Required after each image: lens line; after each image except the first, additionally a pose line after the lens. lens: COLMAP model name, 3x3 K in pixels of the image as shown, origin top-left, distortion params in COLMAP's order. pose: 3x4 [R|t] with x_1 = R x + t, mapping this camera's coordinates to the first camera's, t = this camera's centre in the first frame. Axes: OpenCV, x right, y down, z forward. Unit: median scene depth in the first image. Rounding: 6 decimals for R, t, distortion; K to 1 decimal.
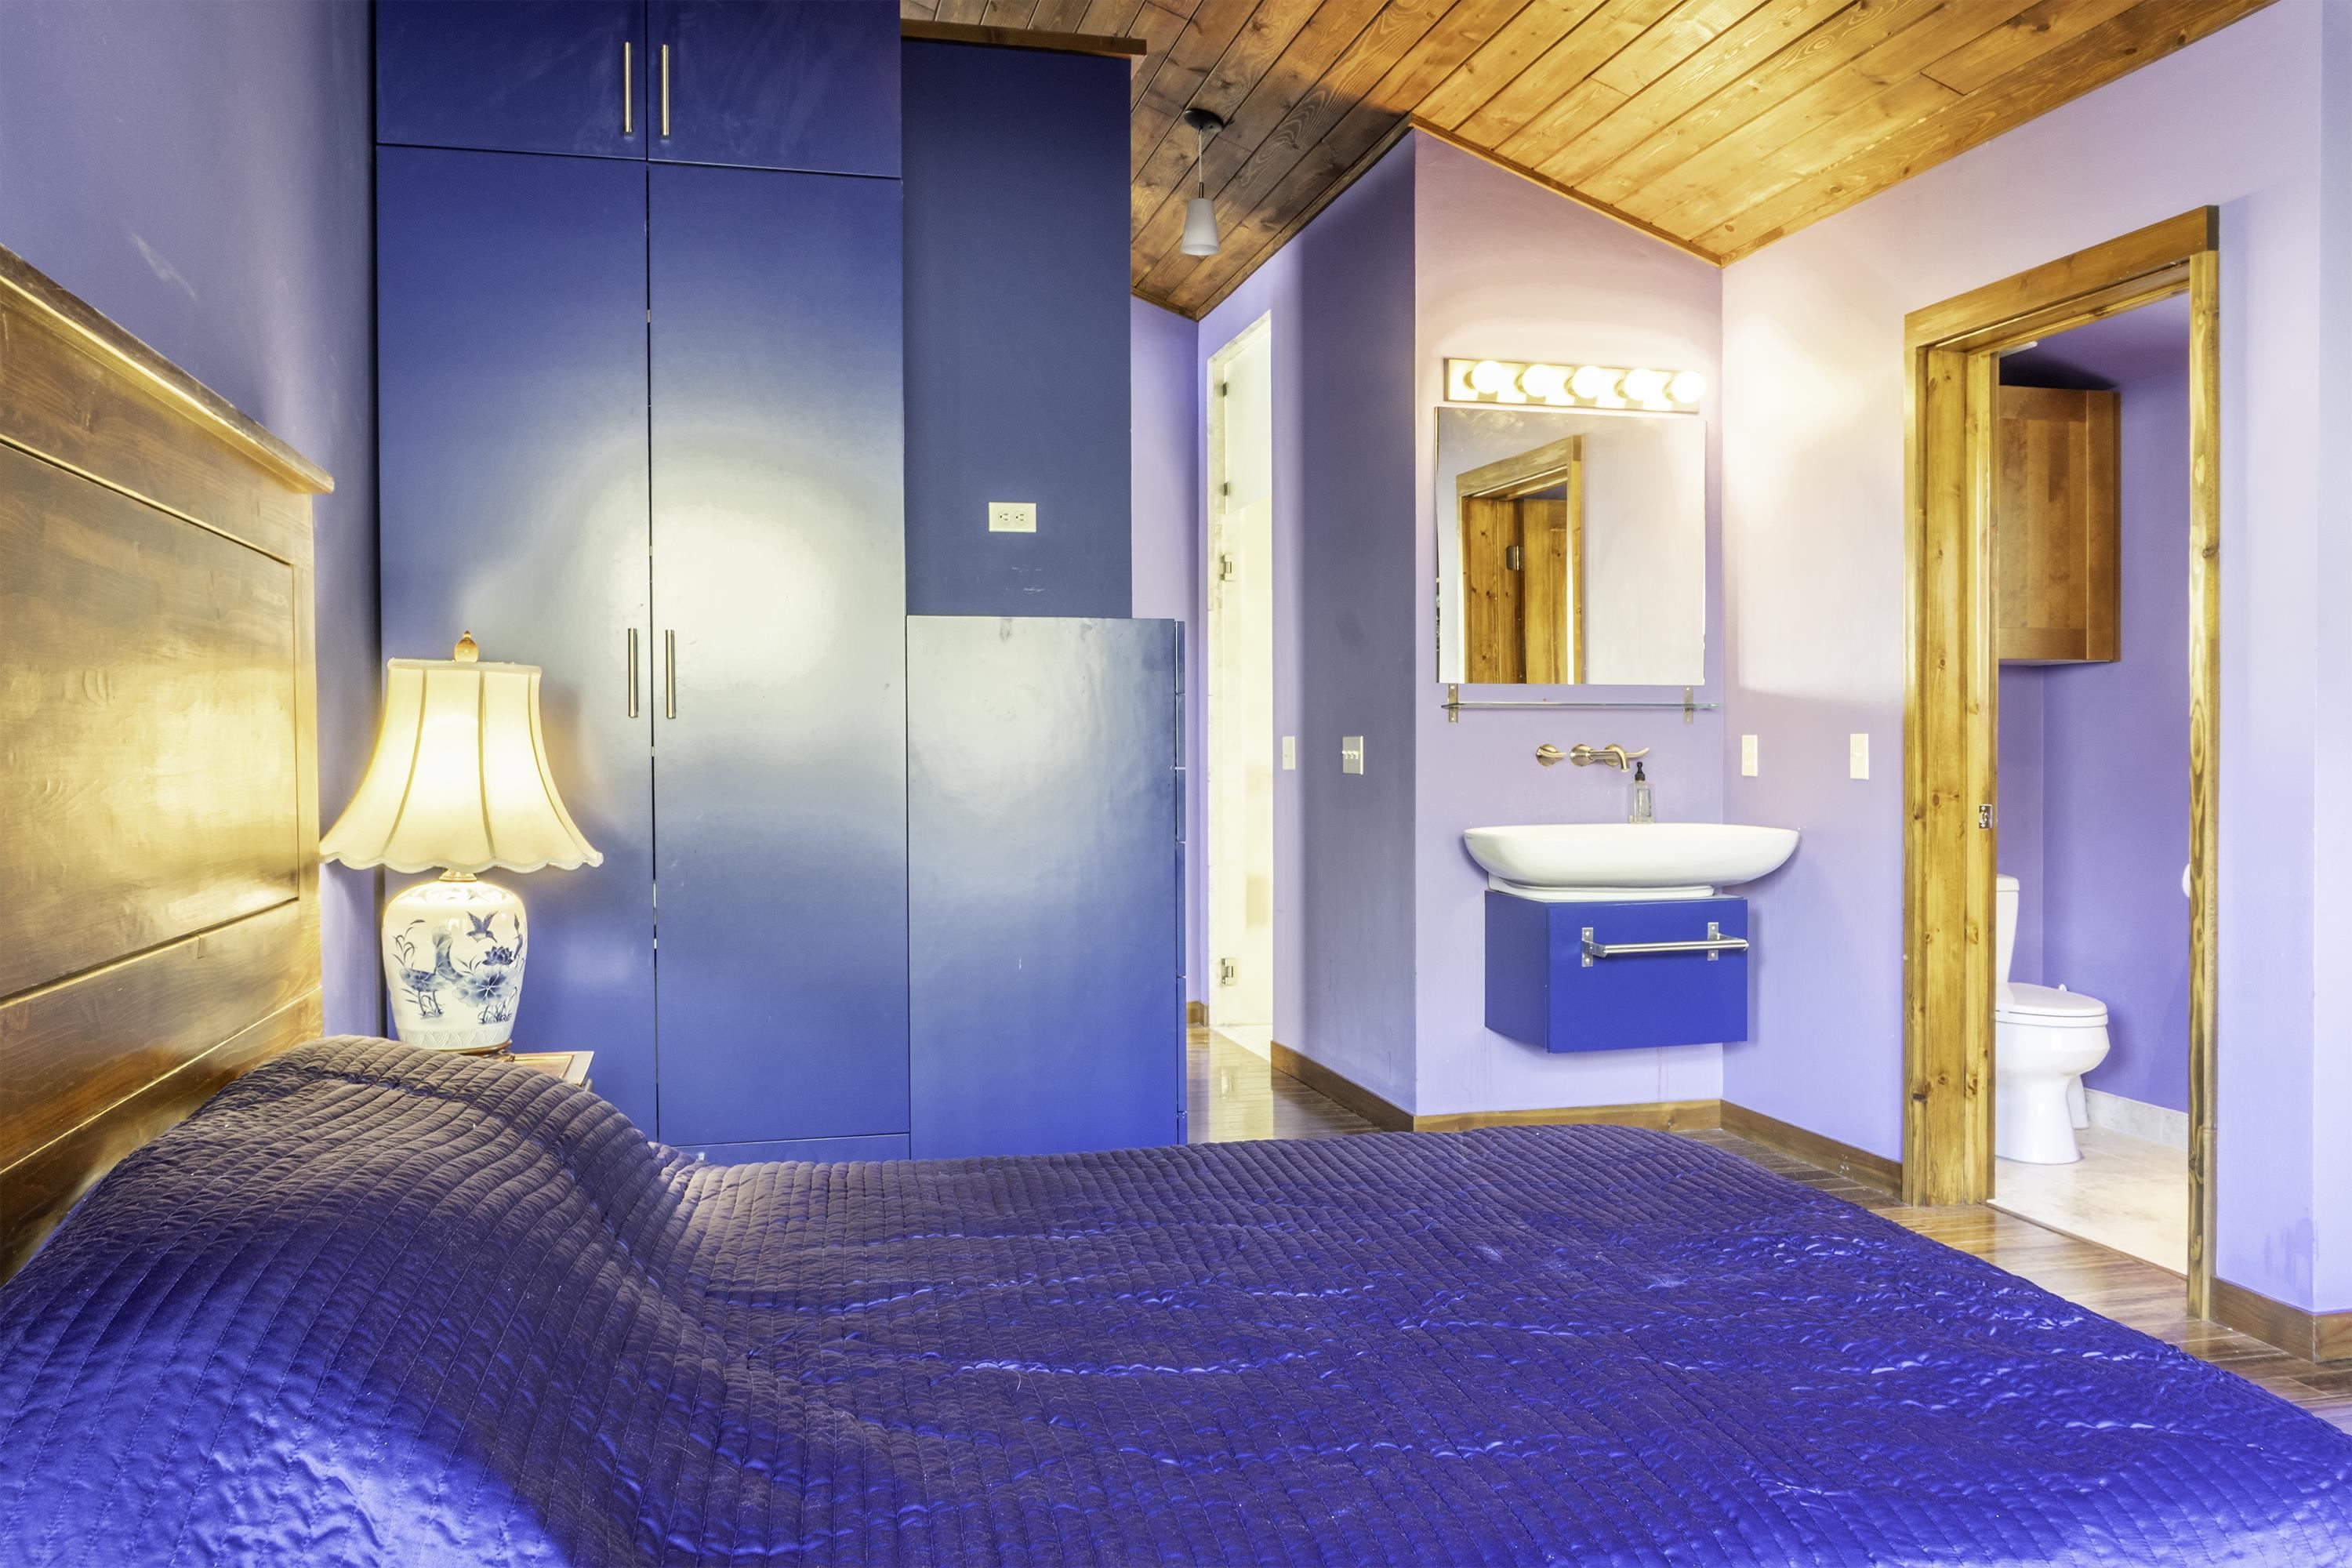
lens RADIAL K [[1821.0, 0, 1193.5], [0, 1821.0, 722.4], [0, 0, 1]] dist [-0.032568, -0.005355]
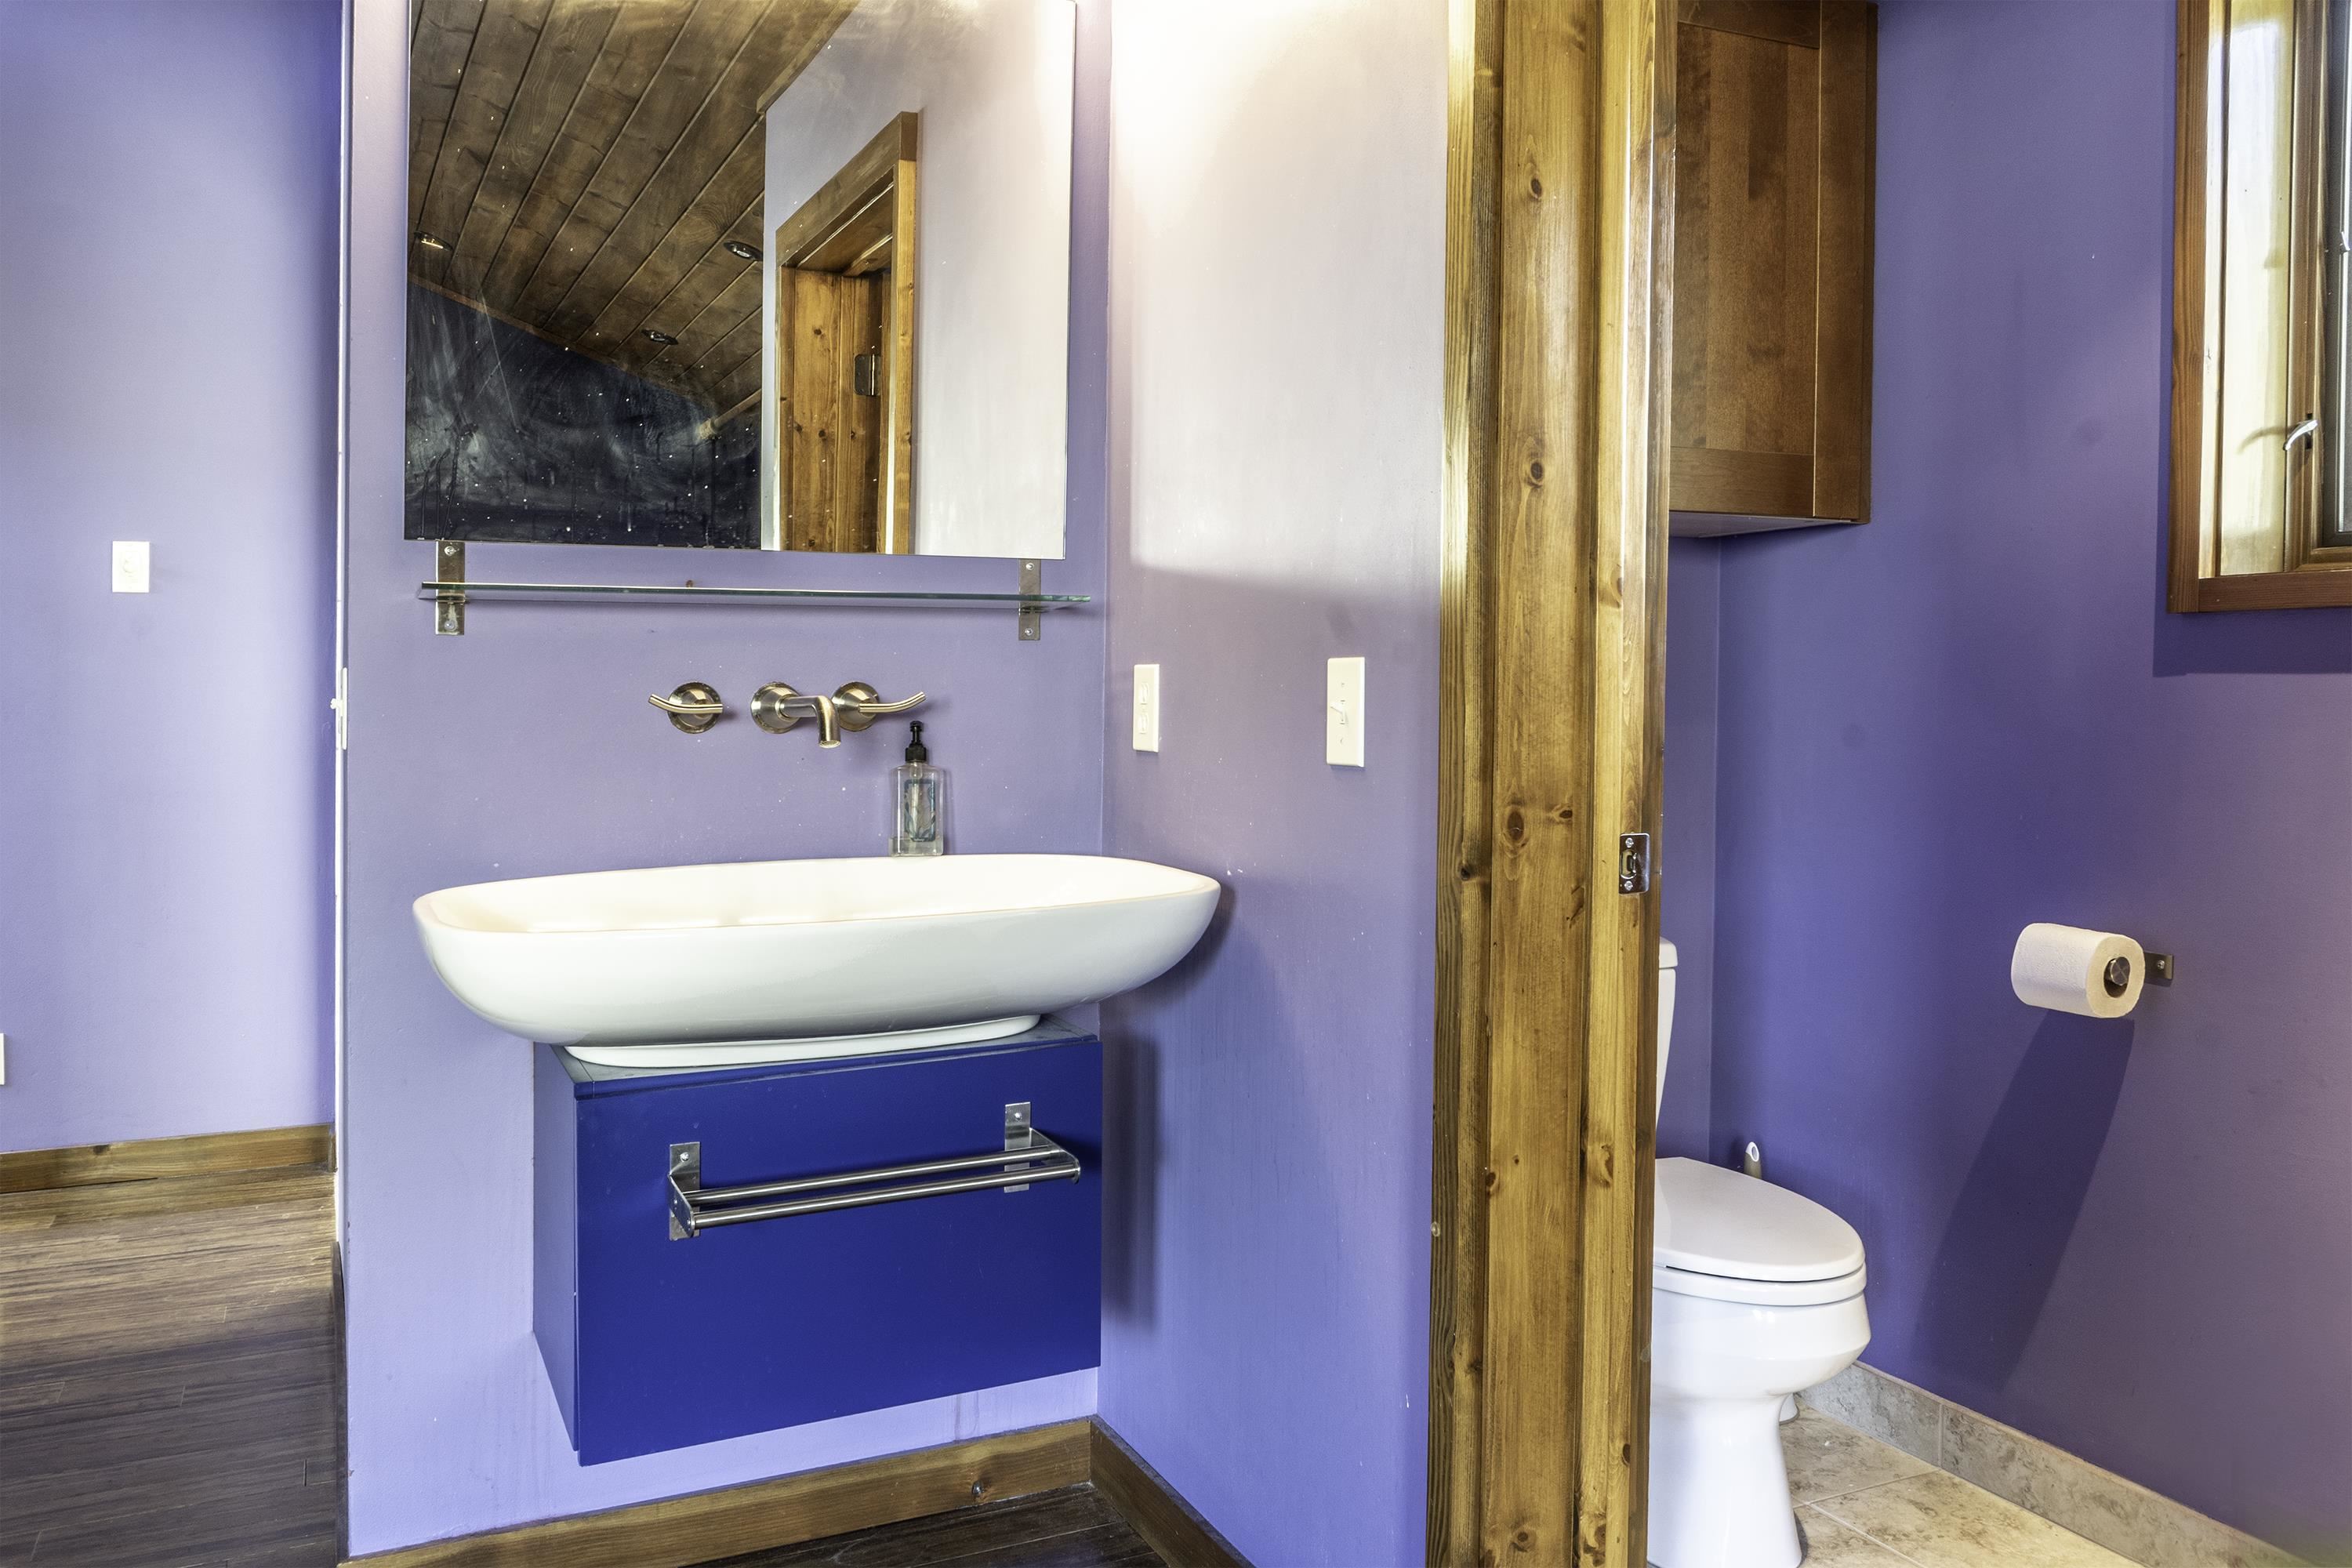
lens RADIAL K [[1821.0, 0, 1178.3], [0, 1821.0, 785.8], [0, 0, 1]] dist [-0.032568, -0.005355]
pose [[0.982029, -0.011250, 0.188392, 0.245492], [-0.001181, 0.997836, 0.065742, 0.008210], [-0.188724, -0.064783, 0.979891, 0.584386]]
